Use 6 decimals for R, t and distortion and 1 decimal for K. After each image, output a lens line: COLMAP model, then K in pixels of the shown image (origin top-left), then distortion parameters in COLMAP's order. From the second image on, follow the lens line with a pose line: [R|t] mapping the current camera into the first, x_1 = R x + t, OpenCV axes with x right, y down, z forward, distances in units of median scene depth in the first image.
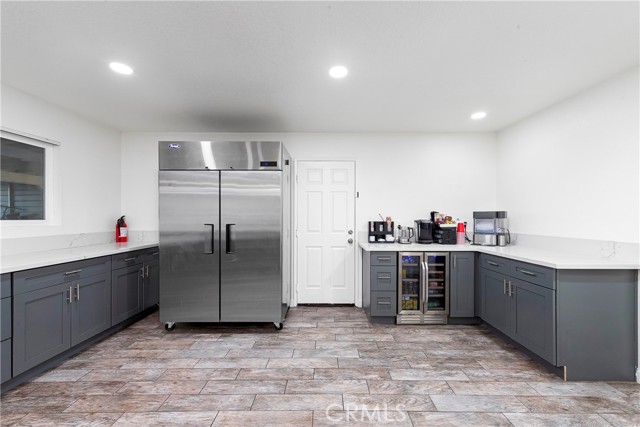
lens RADIAL K [[249.9, 0, 320.6], [0, 249.9, 217.0], [0, 0, 1]] dist [0.000479, -0.000033]
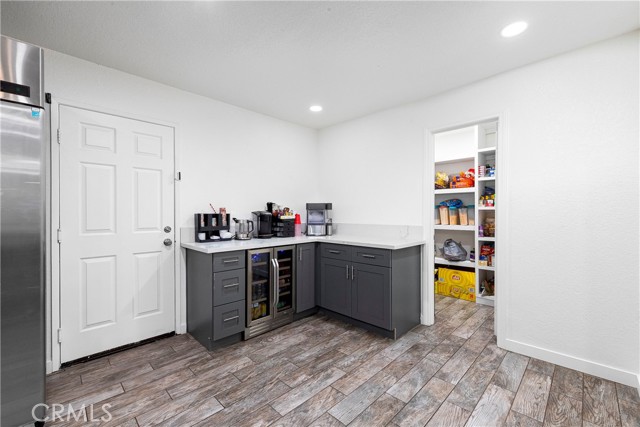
lens RADIAL K [[270.5, 0, 333.5], [0, 270.5, 212.7], [0, 0, 1]] dist [0.003020, -0.000728]
pose [[0.699677, -0.004717, 0.714444, -0.115473], [0.001814, 0.999987, 0.004826, 0.014690], [-0.714457, -0.002081, 0.699676, 0.185174]]
